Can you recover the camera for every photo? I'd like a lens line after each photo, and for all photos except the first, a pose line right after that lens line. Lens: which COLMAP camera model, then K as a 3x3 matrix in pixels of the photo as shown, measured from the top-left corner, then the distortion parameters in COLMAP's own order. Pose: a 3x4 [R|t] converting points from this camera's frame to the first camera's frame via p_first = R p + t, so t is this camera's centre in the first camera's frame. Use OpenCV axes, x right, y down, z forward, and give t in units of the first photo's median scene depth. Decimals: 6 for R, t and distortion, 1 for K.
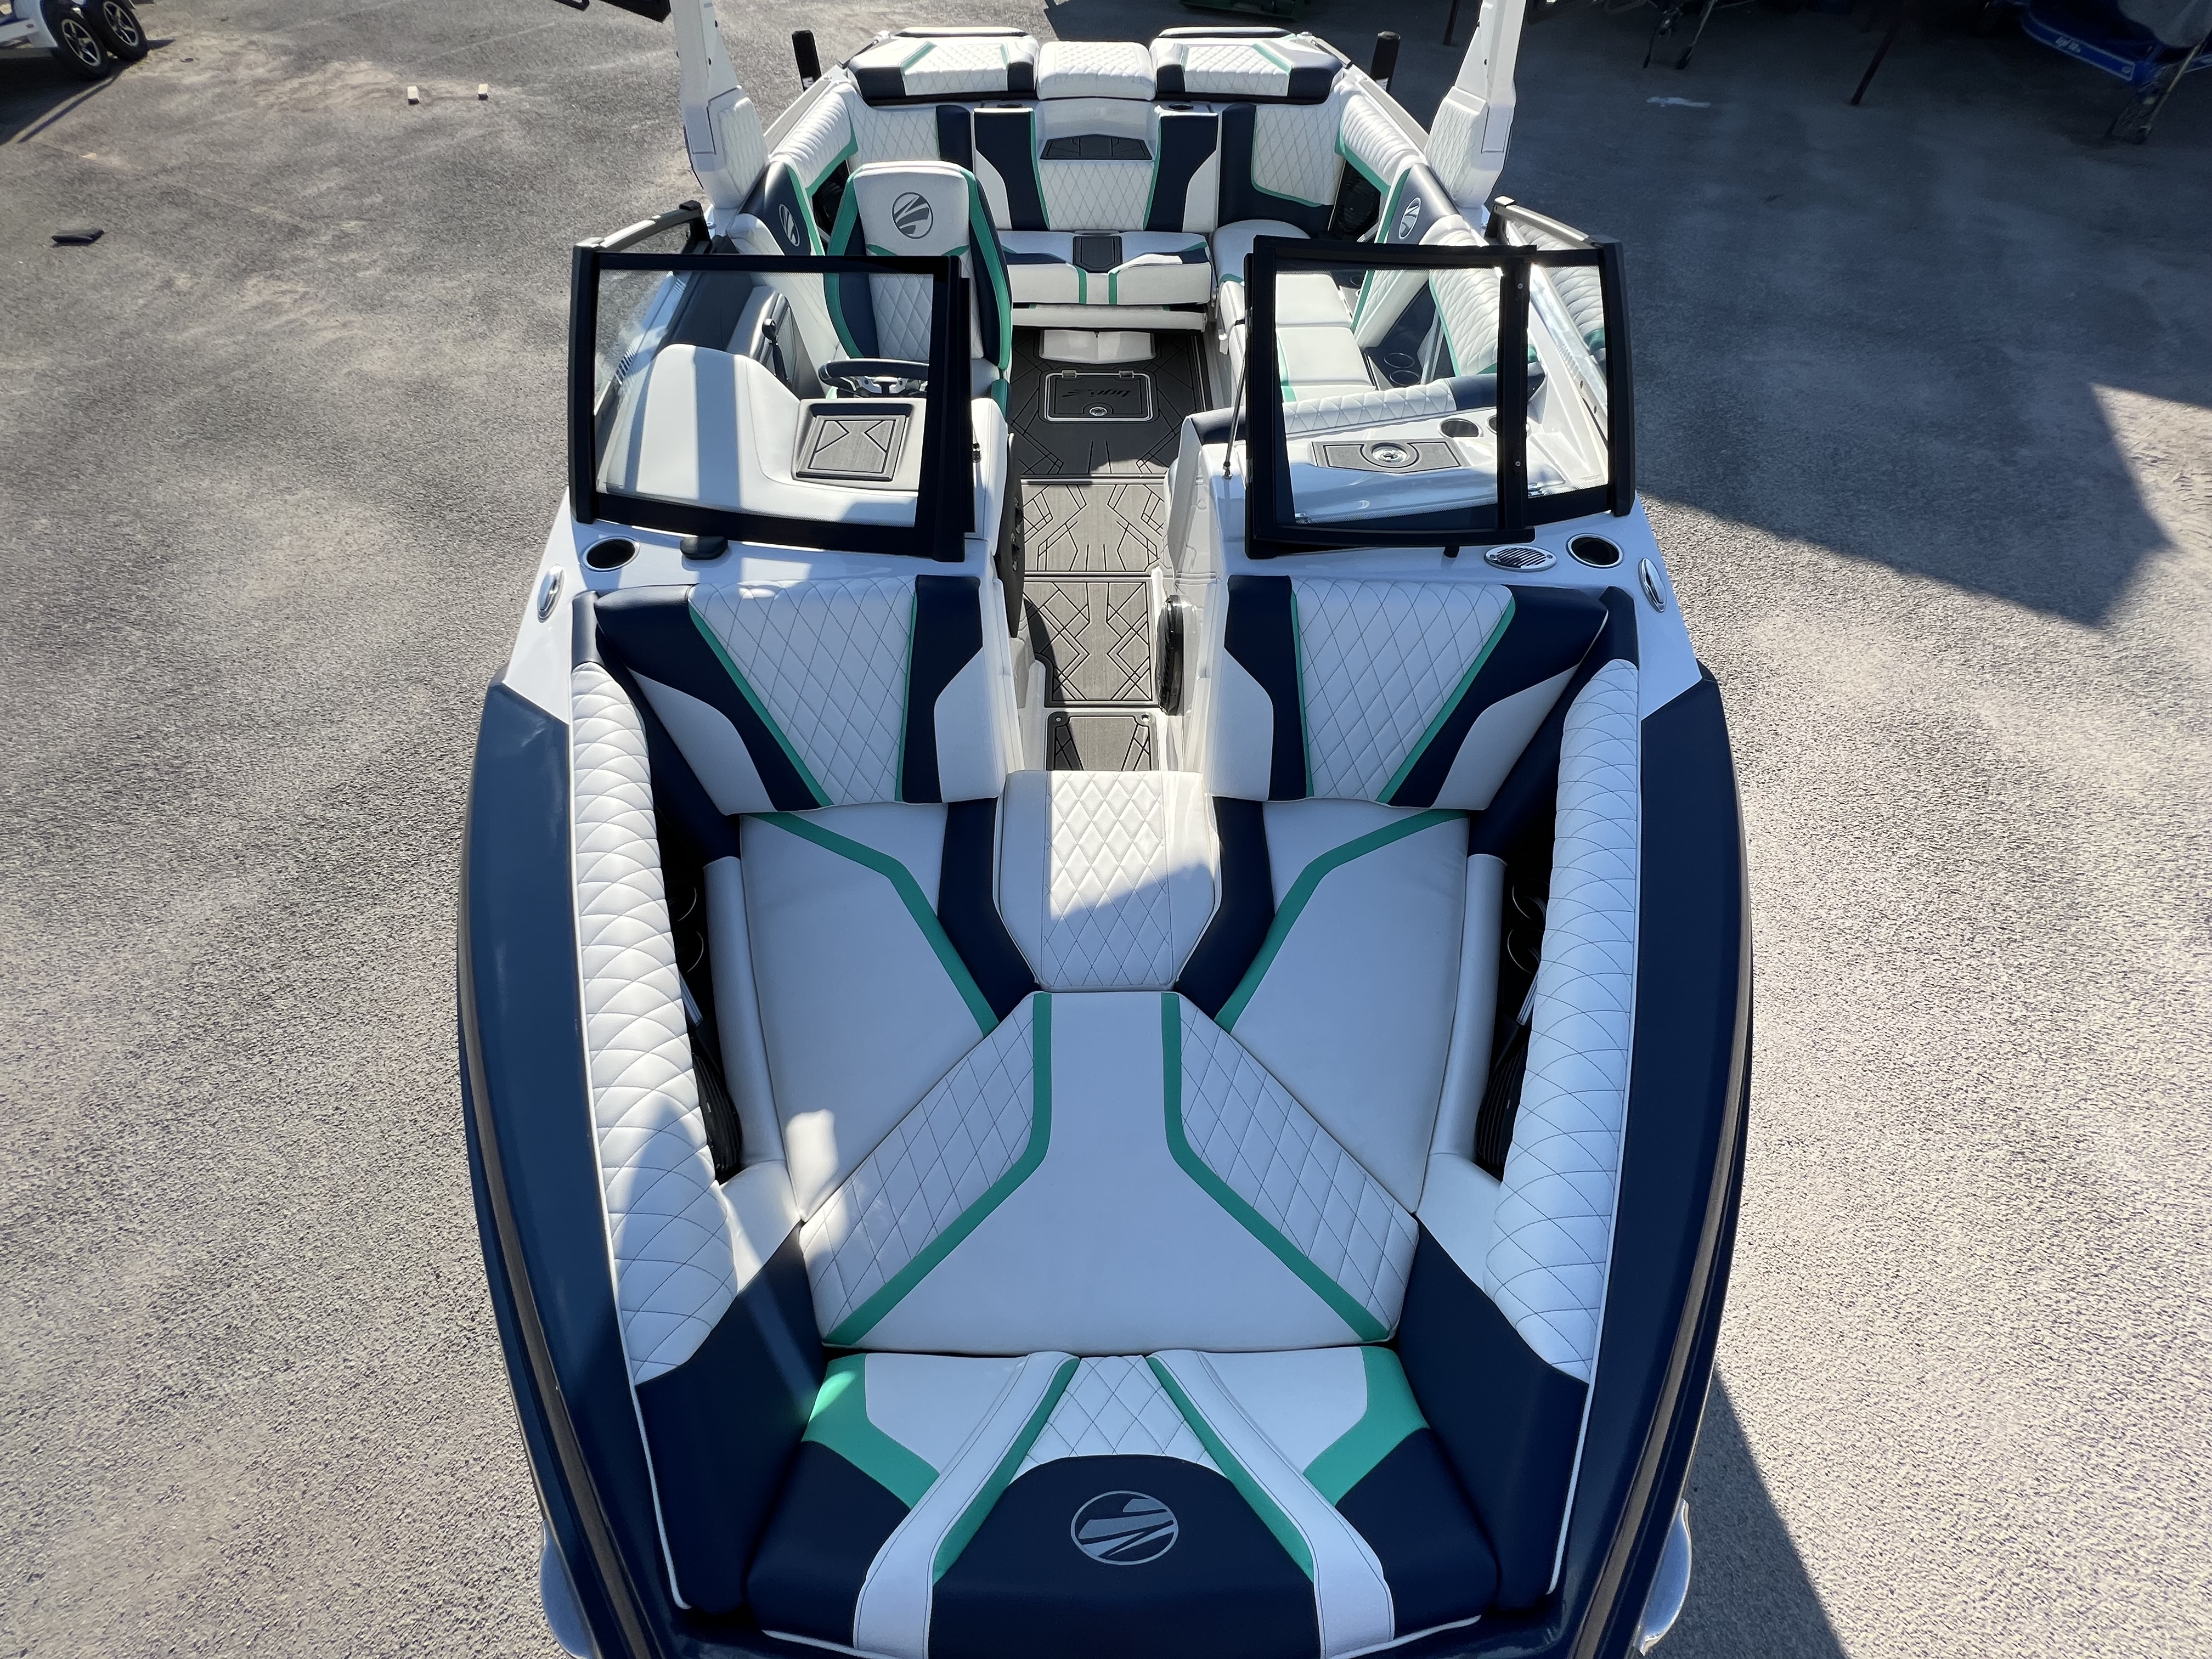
lens RADIAL K [[885.2, 0, 1108.1], [0, 885.2, 828.7], [0, 0, 1]] dist [0.000016, 0.000317]
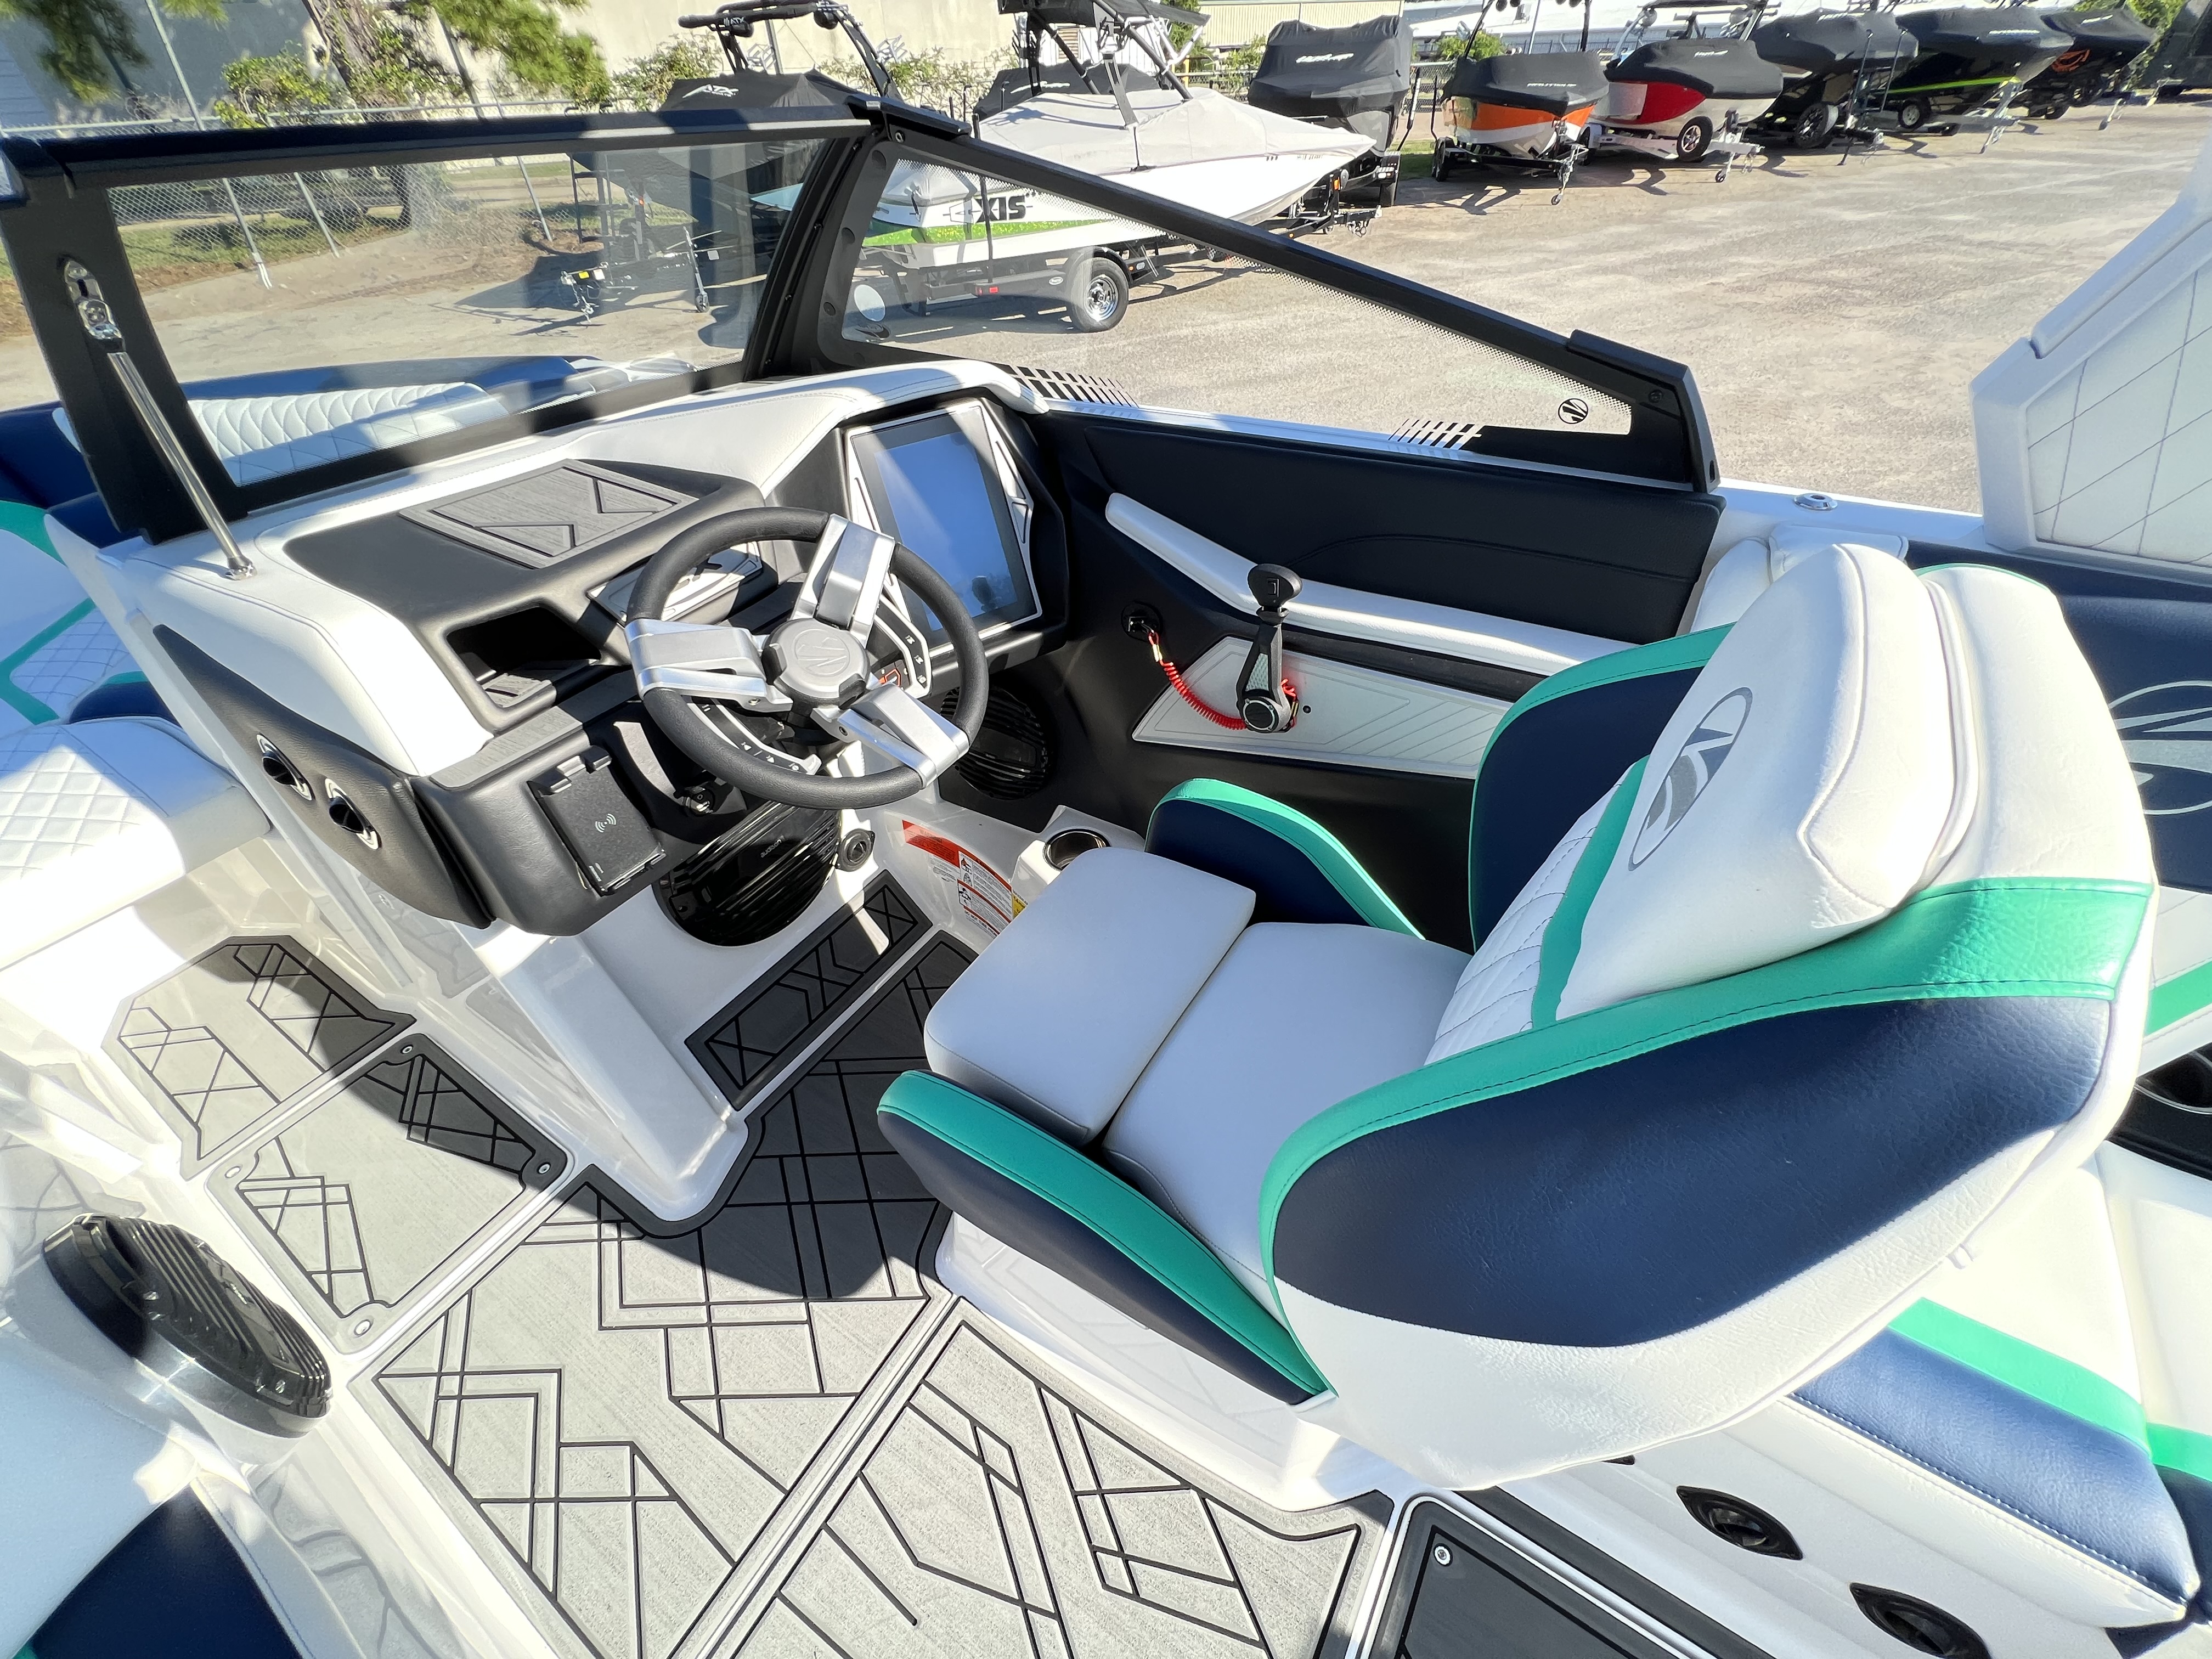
lens RADIAL K [[885.2, 0, 1096.6], [0, 885.2, 831.3], [0, 0, 1]] dist [0.000016, 0.000317]
pose [[-0.548996, 0.558886, -0.621490, -0.041143], [-0.660675, 0.165289, 0.732249, -1.396079], [0.511969, 0.812605, 0.278499, 1.616041]]
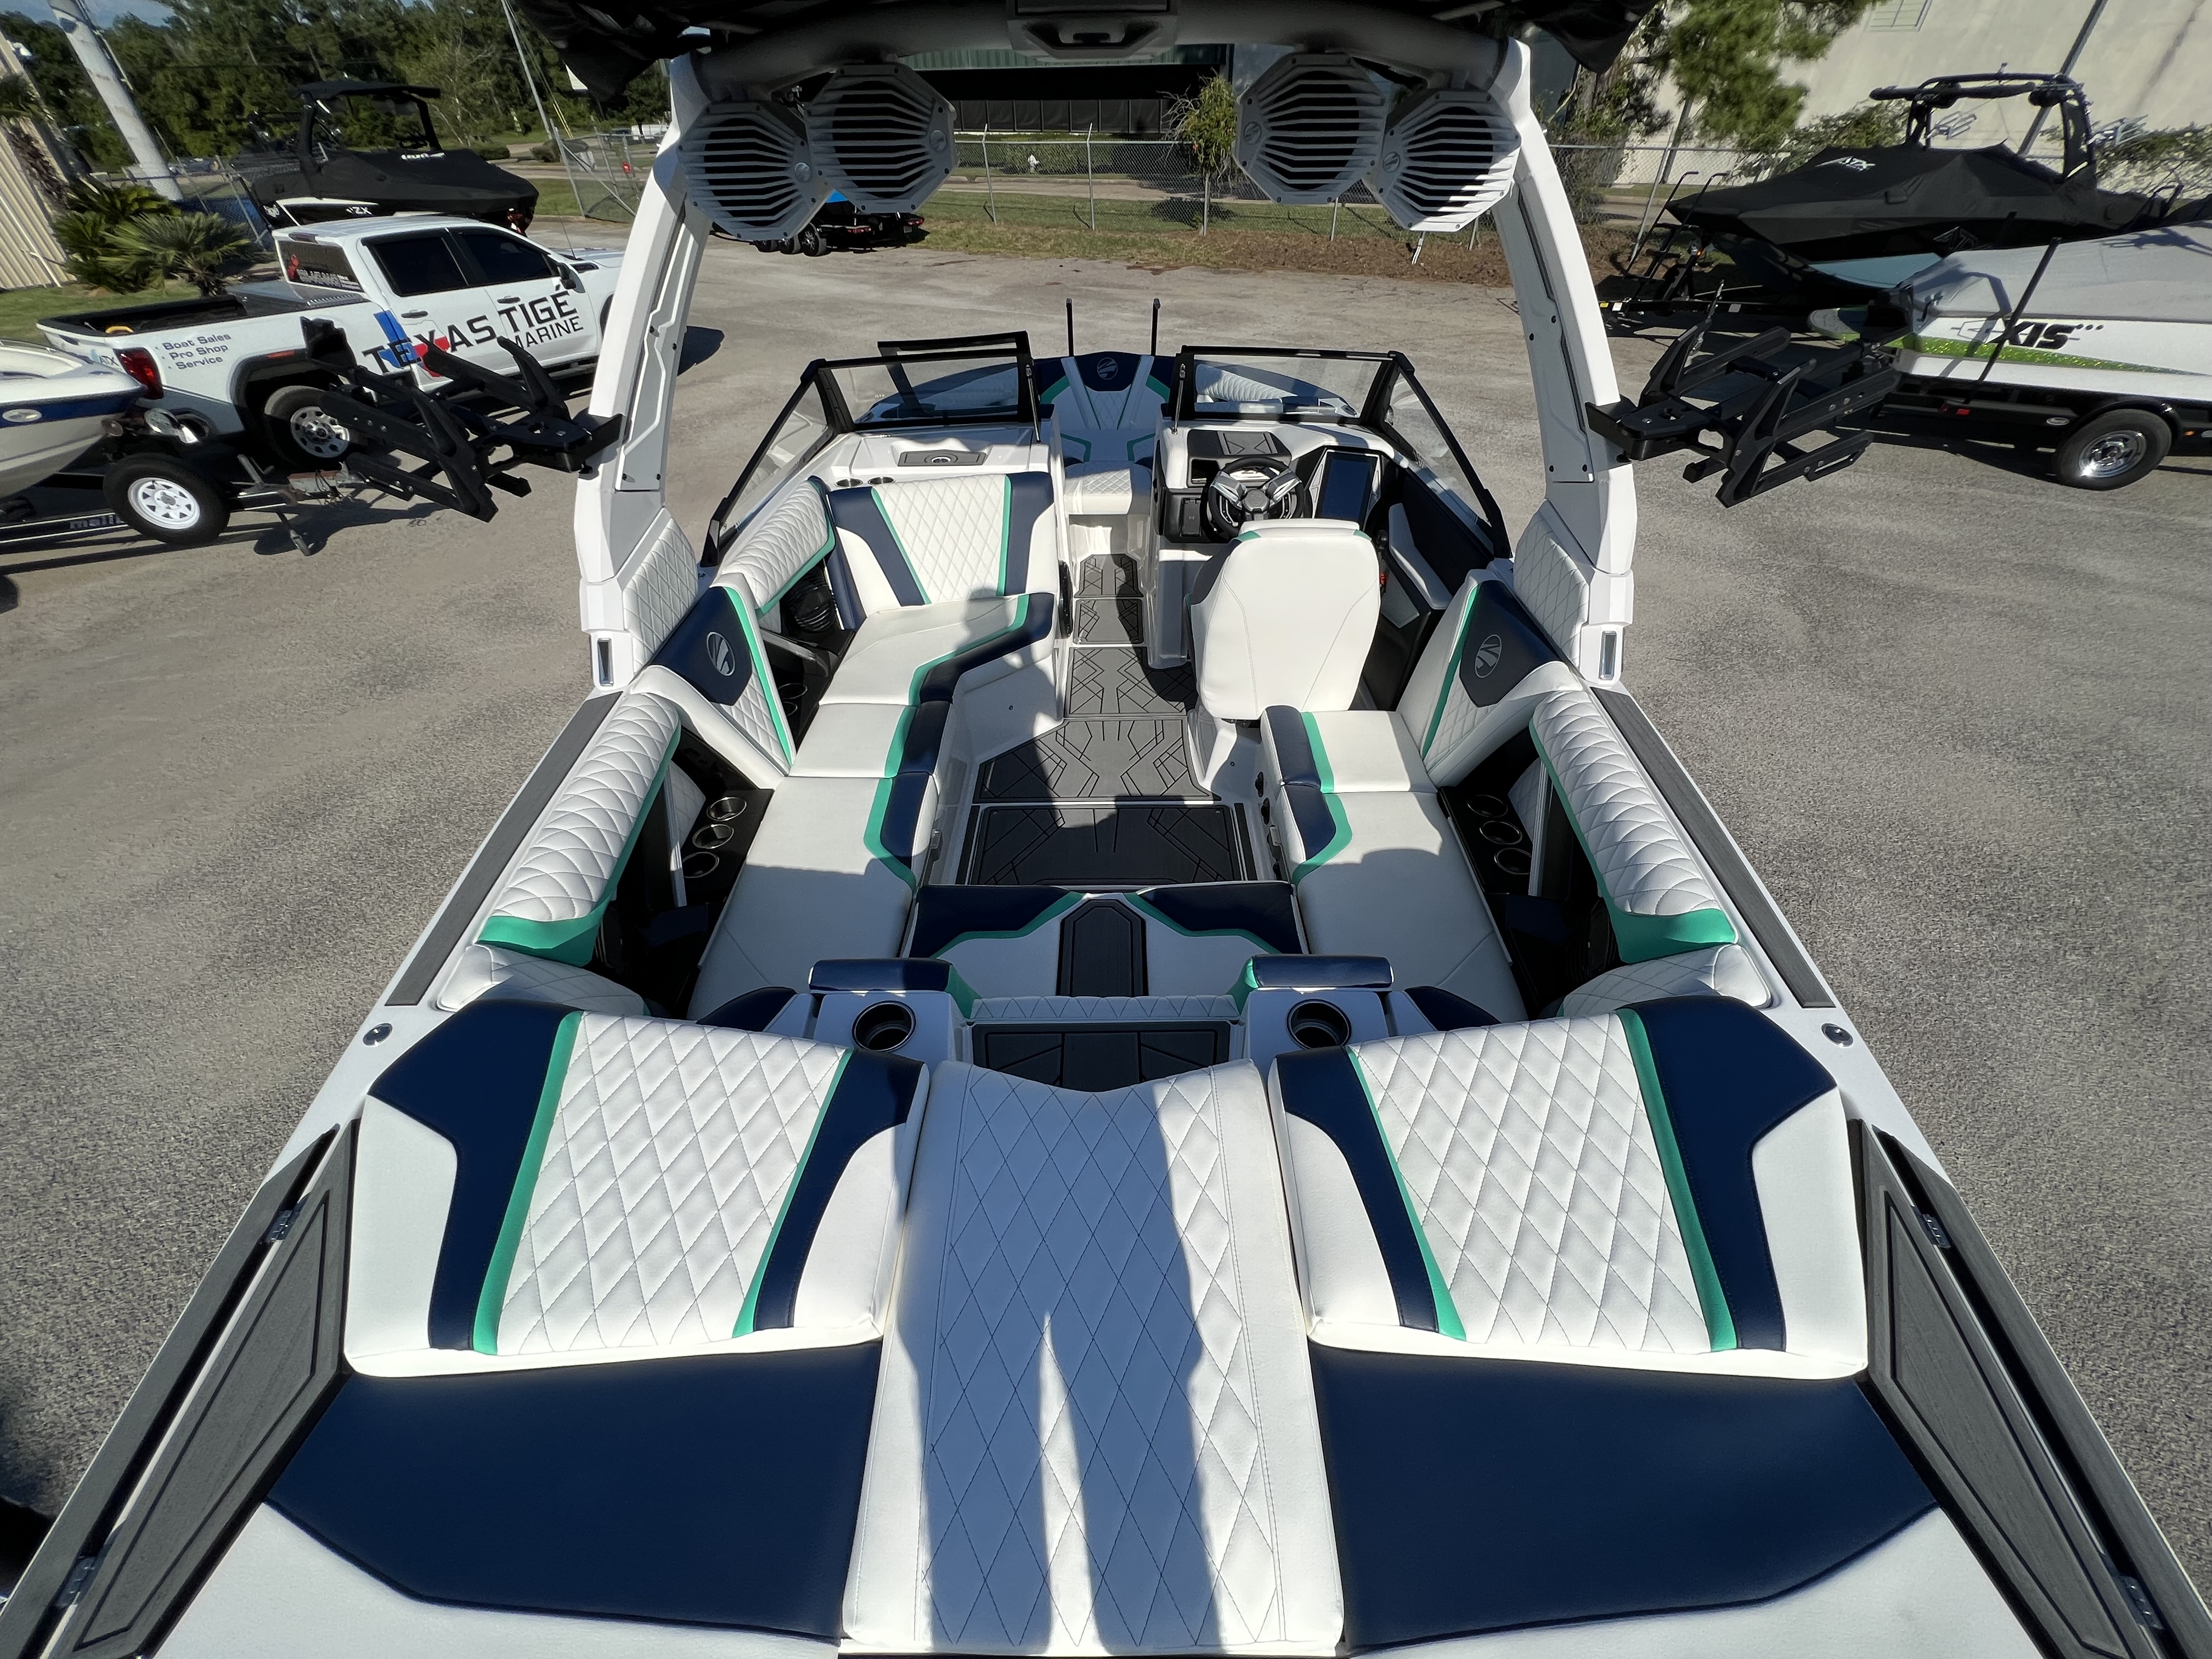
lens RADIAL K [[885.2, 0, 1106.1], [0, 885.2, 817.0], [0, 0, 1]] dist [0.000016, 0.000317]
pose [[-0.999877, -0.012109, 0.009996, -0.039566], [0.010824, -0.070349, 0.997464, -3.160022], [-0.011375, 0.997449, 0.070471, 2.245400]]
